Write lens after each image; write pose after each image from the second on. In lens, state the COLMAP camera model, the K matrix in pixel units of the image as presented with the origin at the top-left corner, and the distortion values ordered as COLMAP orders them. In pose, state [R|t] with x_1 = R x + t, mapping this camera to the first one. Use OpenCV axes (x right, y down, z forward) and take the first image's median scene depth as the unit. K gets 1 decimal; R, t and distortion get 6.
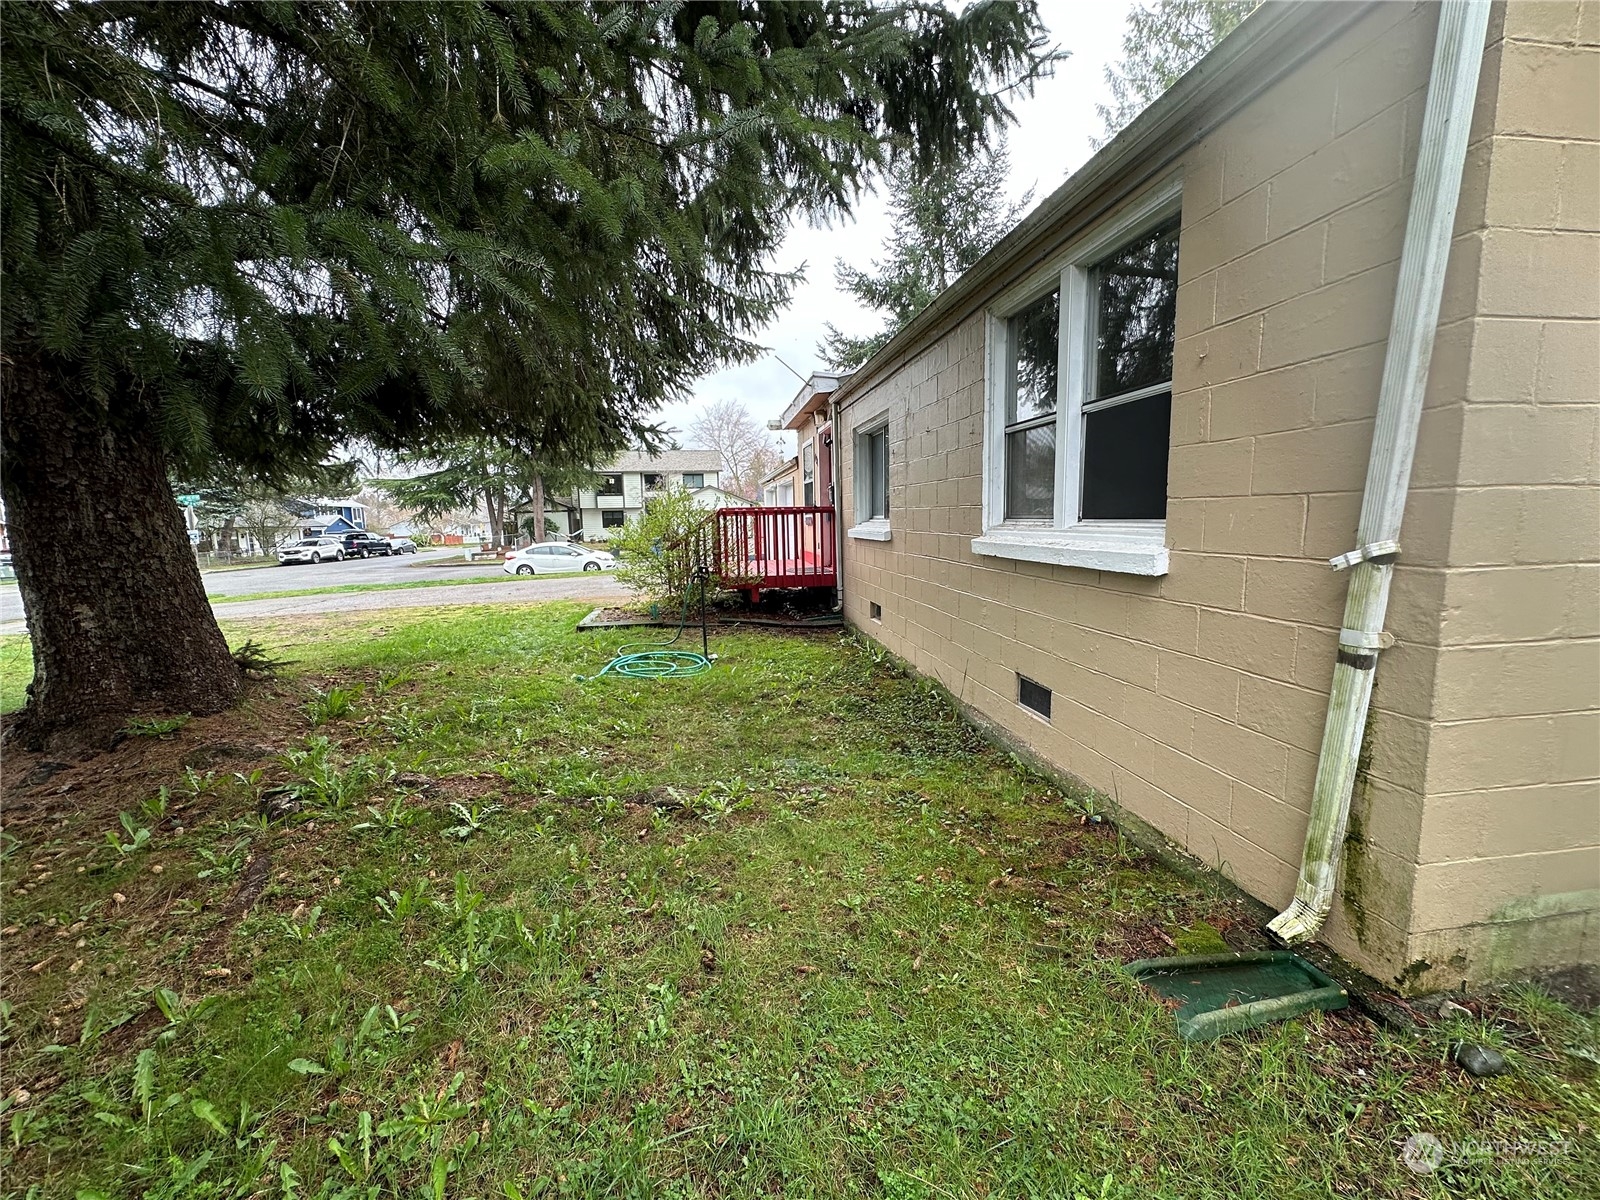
lens RADIAL K [[637.4, 0, 797.8], [0, 637.4, 597.7], [0, 0, 1]] dist [-0.001670, 0.001757]
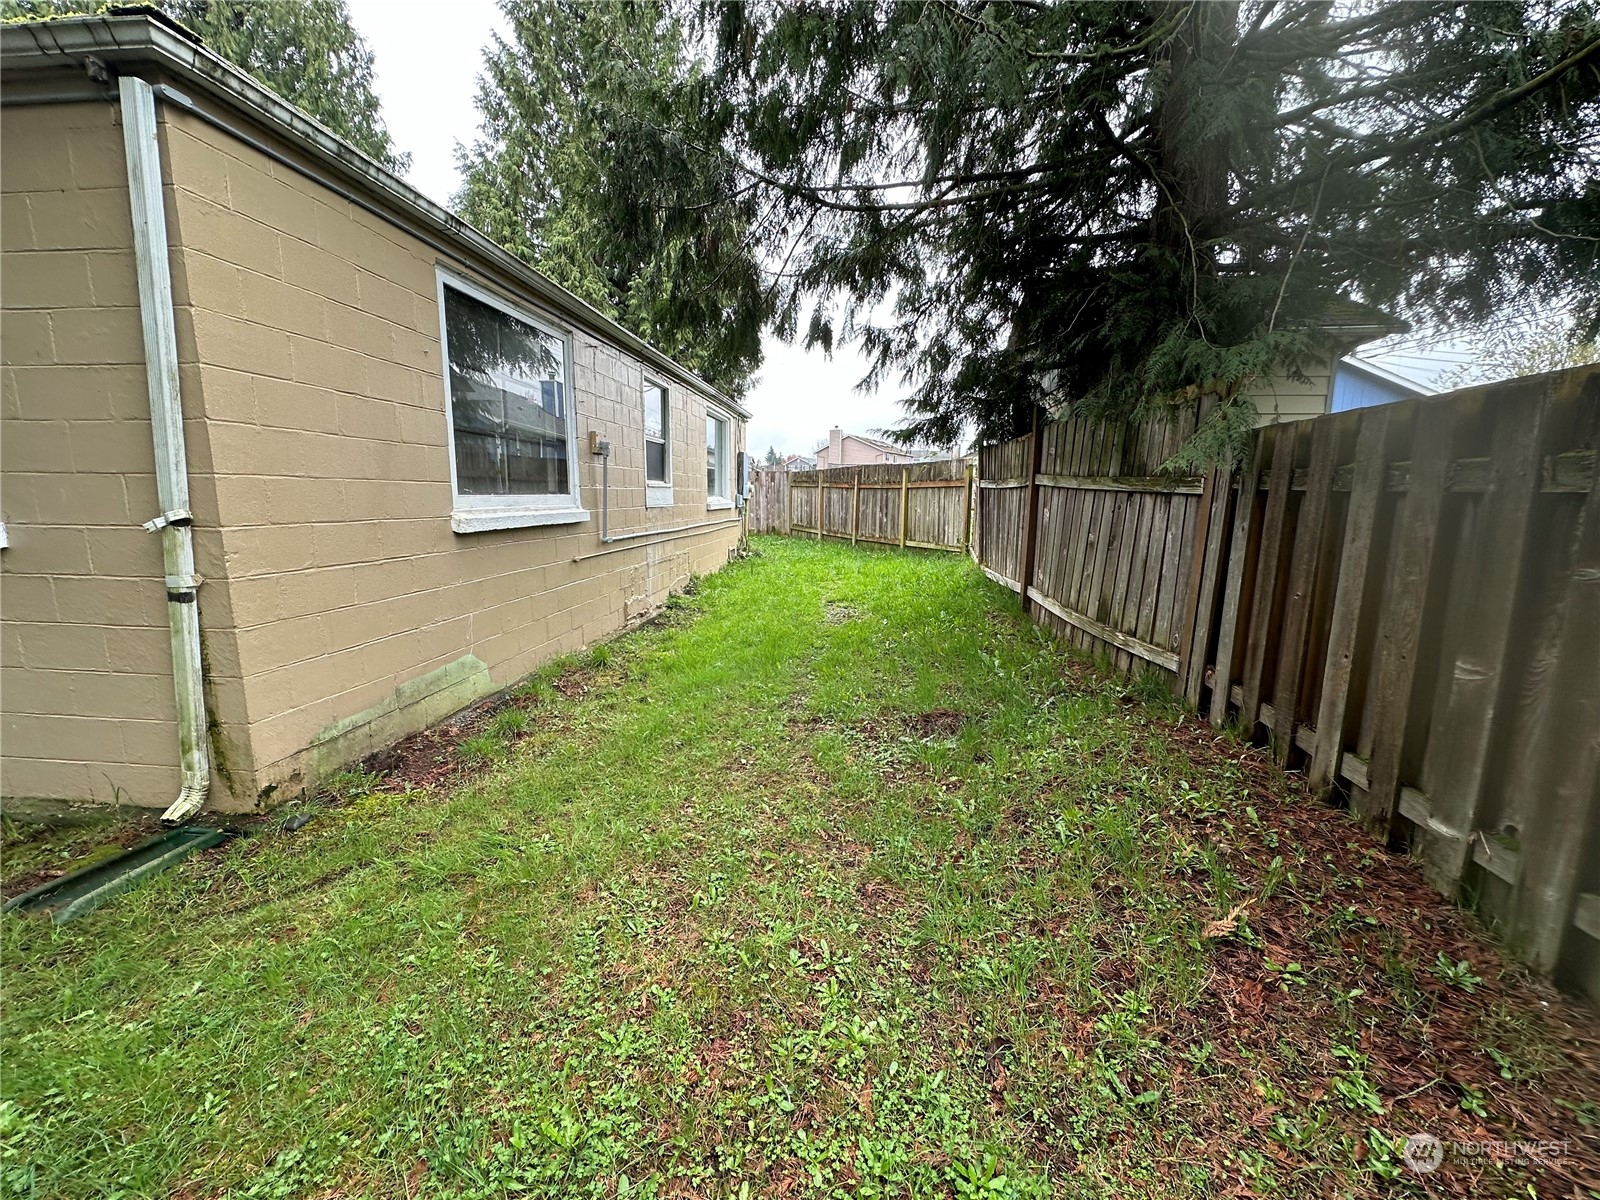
lens RADIAL K [[637.4, 0, 802.9], [0, 637.4, 598.5], [0, 0, 1]] dist [-0.001670, 0.001757]
pose [[0.264097, -0.128155, 0.955944, -0.084700], [0.108209, 0.988813, 0.102667, 0.103604], [-0.958407, 0.076328, 0.275010, -0.659758]]
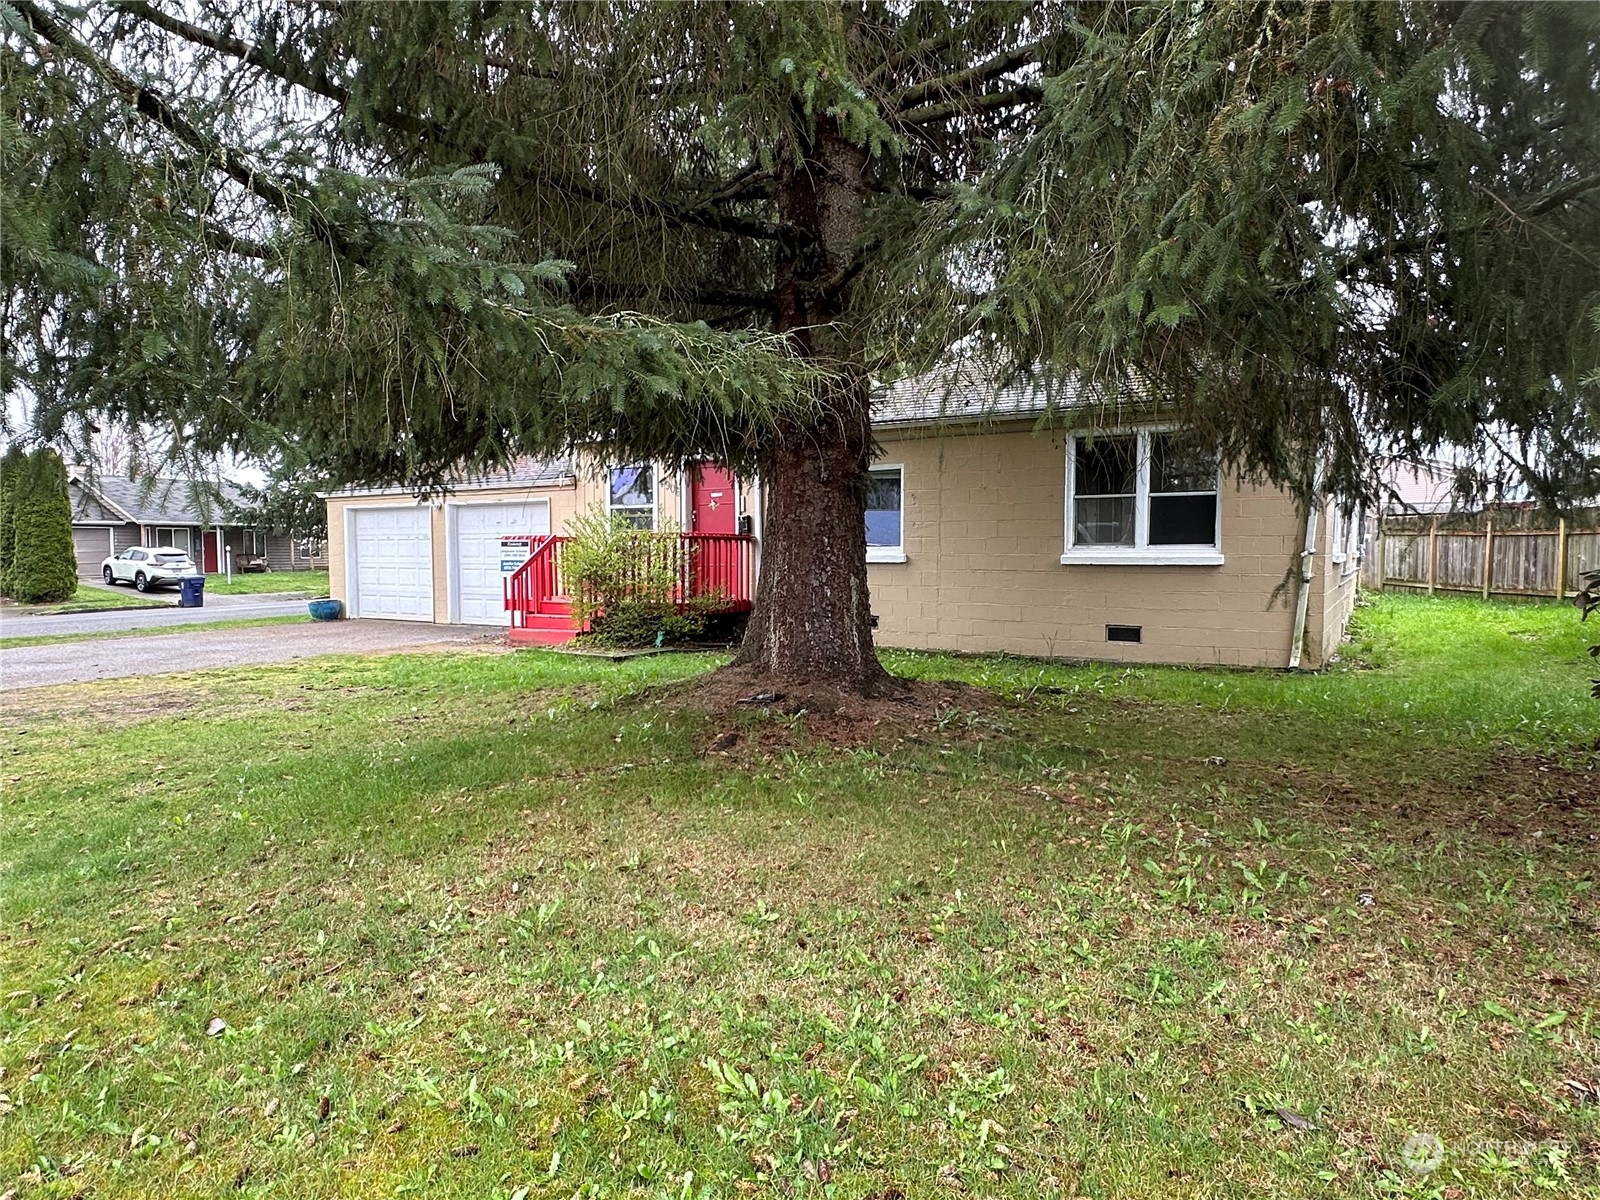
lens RADIAL K [[975.3, 0, 800.5], [0, 975.3, 606.5], [0, 0, 1]] dist [-0.028503, -0.000415]
pose [[0.659827, -0.022449, 0.751082, -5.165177], [0.084211, 0.995466, -0.044226, 0.241521], [-0.746684, 0.092432, 0.658725, -0.473997]]
